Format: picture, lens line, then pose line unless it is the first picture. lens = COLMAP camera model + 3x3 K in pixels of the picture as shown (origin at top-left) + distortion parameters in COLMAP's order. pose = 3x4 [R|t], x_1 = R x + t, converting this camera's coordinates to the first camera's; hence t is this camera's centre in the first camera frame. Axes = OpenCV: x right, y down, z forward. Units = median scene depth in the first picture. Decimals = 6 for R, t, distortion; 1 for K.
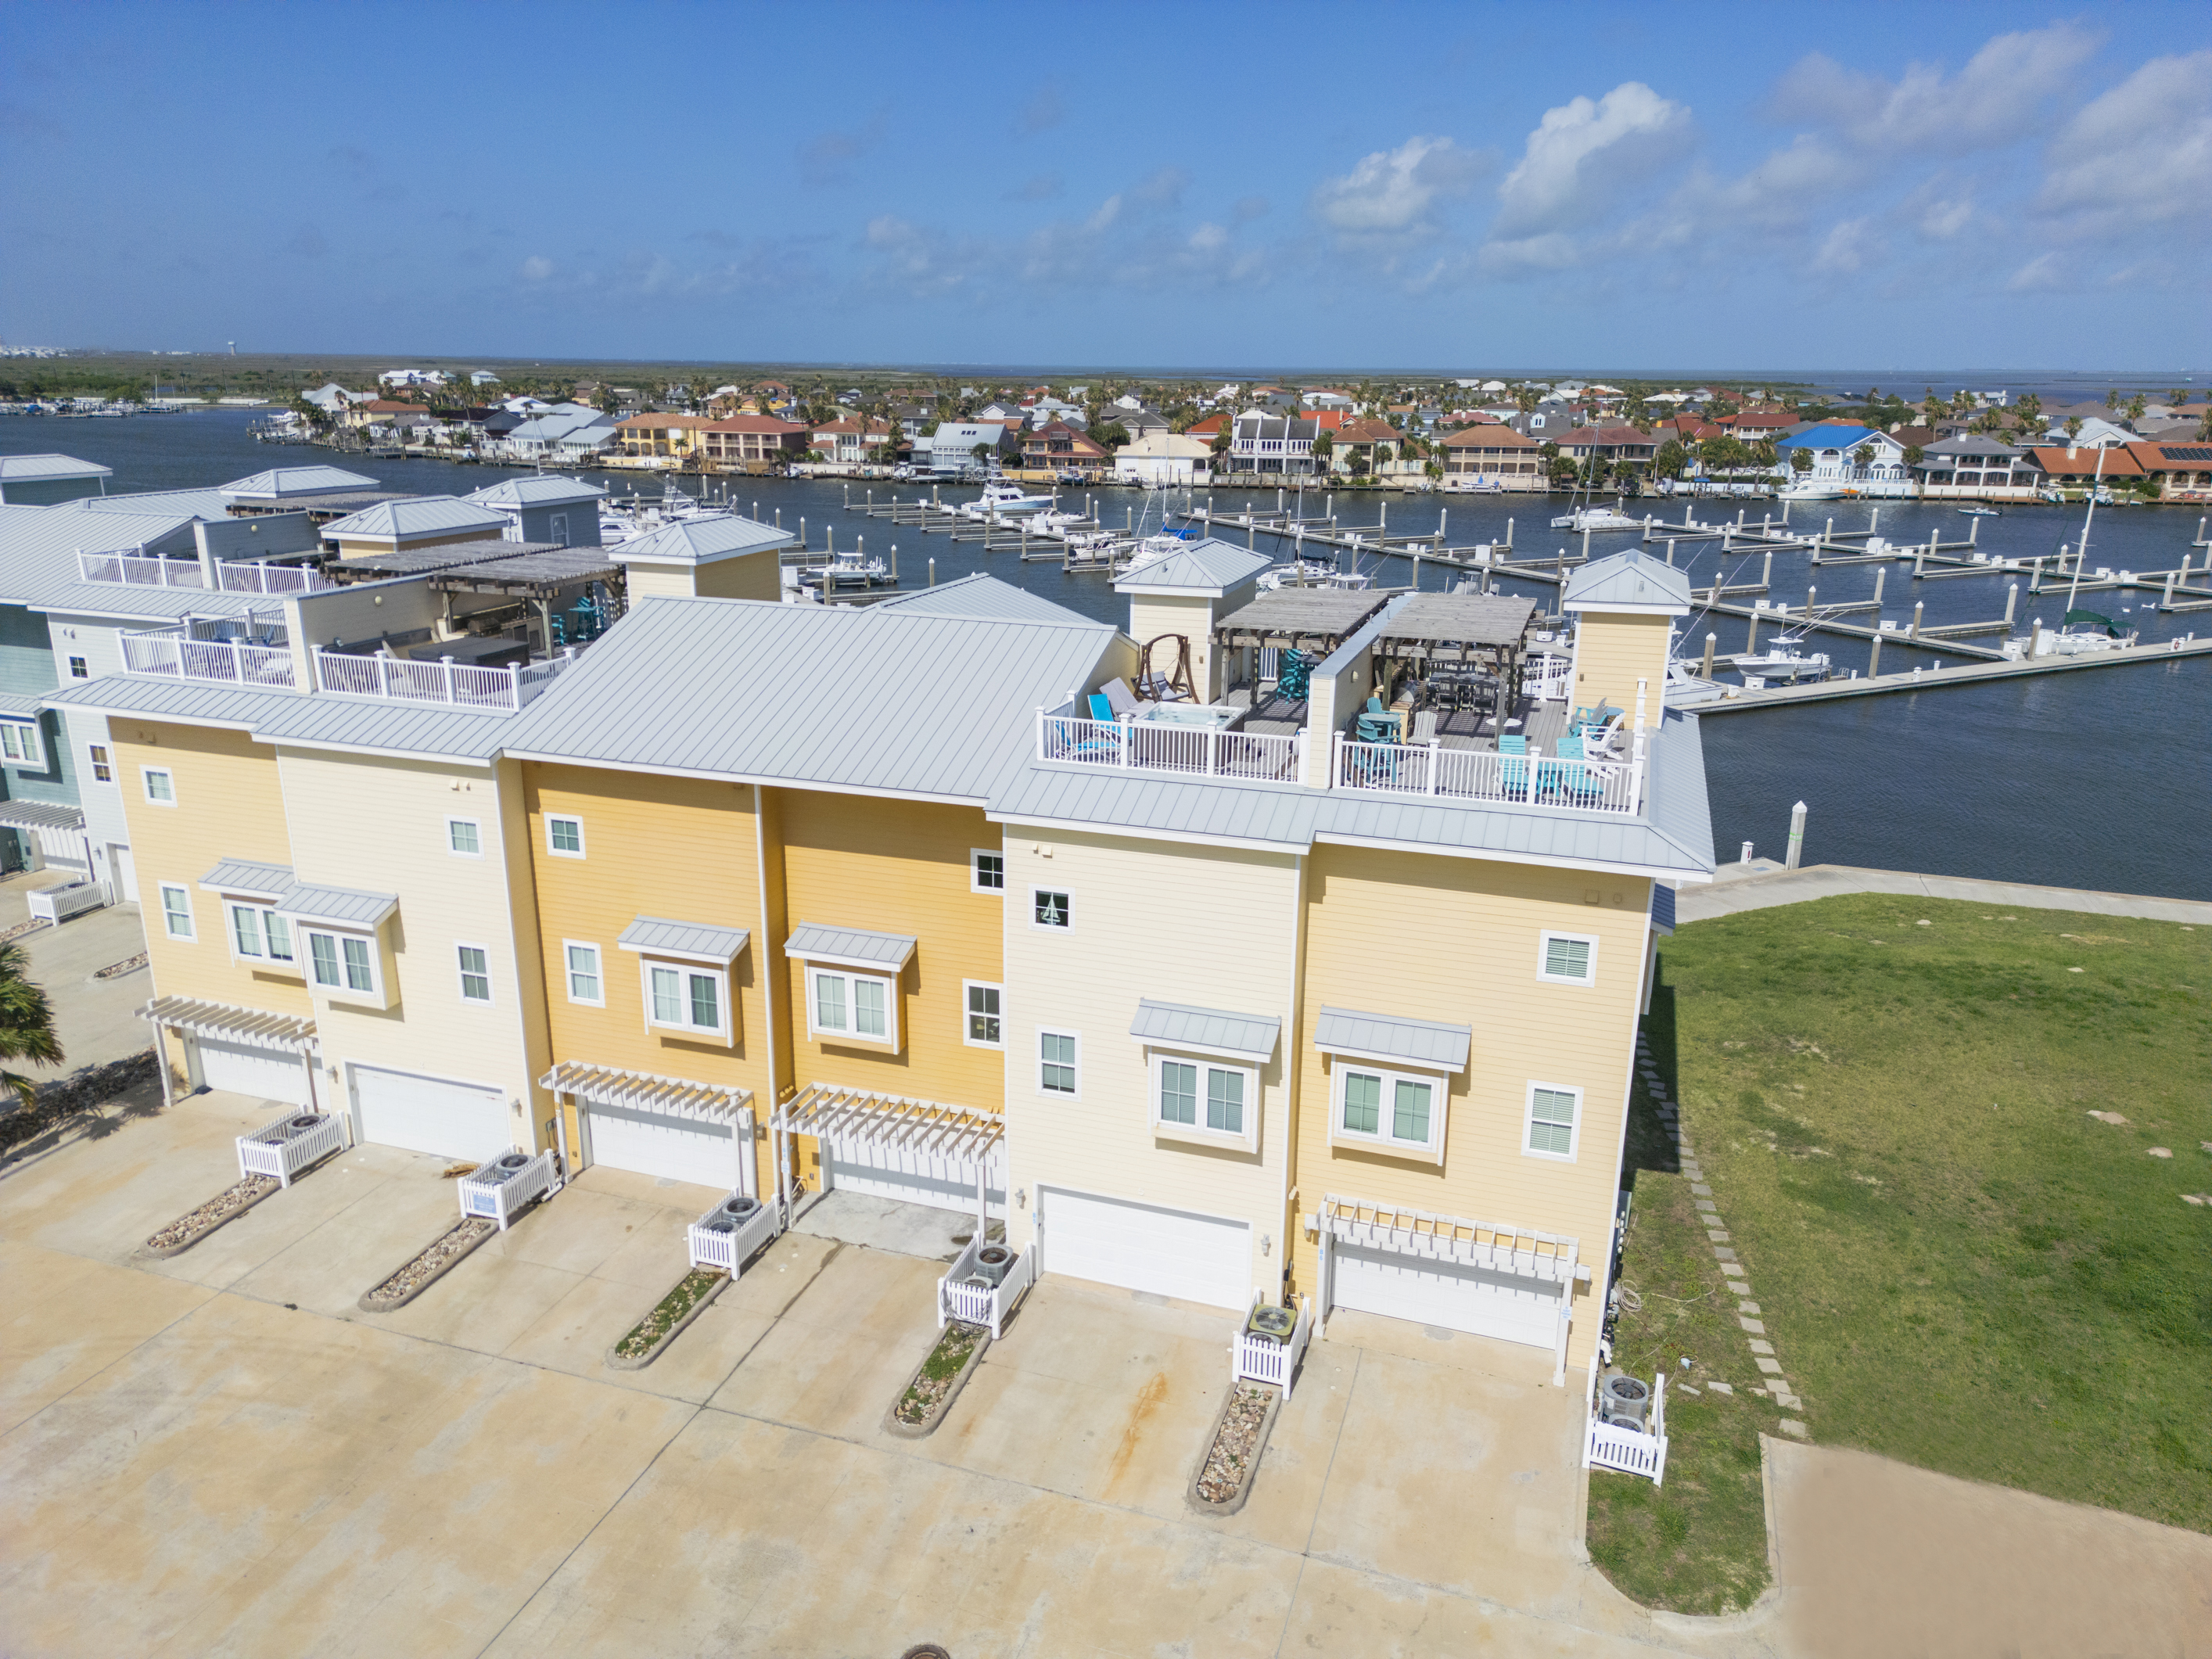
lens RADIAL K [[1545.5, 0, 1099.2], [0, 1545.5, 823.6], [0, 0, 1]] dist [0.074580, -0.074761]
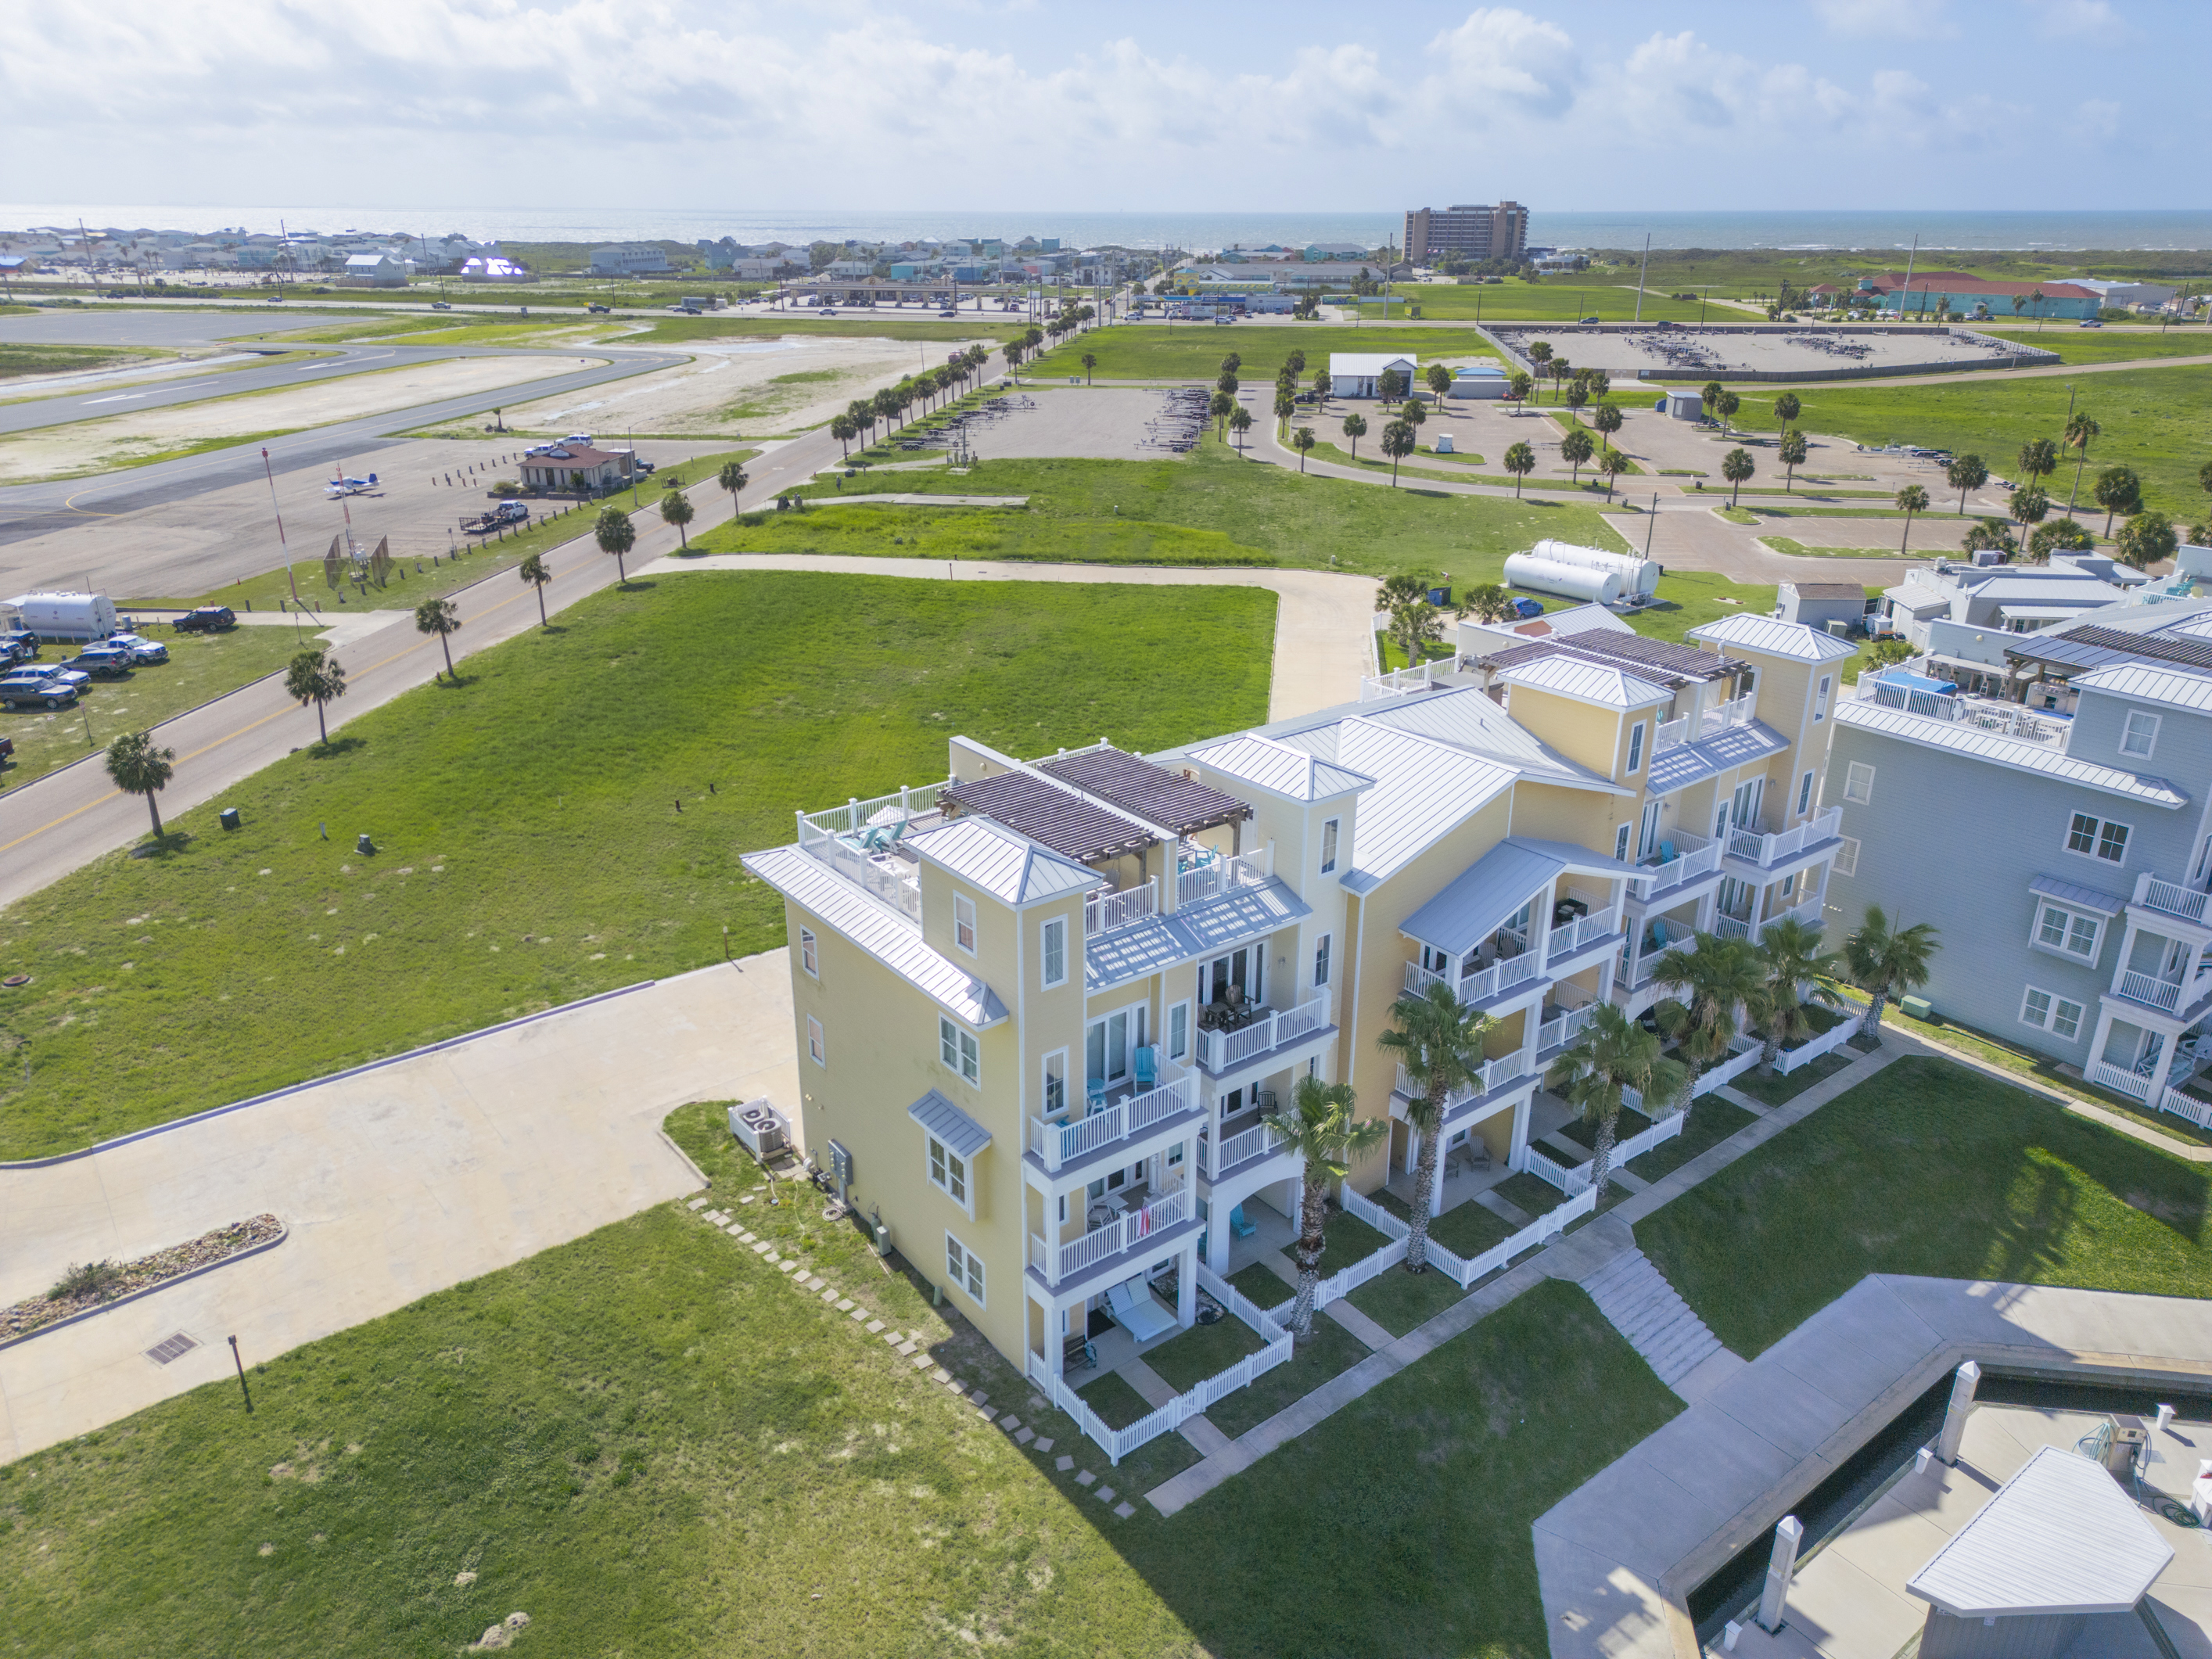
lens RADIAL K [[1540.9, 0, 1112.3], [0, 1540.9, 798.4], [0, 0, 1]] dist [0.058017, -0.052620]
pose [[-0.545752, 0.285302, -0.787882, 0.984721], [-0.247924, 0.843178, 0.477058, -0.621620], [0.800430, 0.455691, -0.389433, 1.285418]]
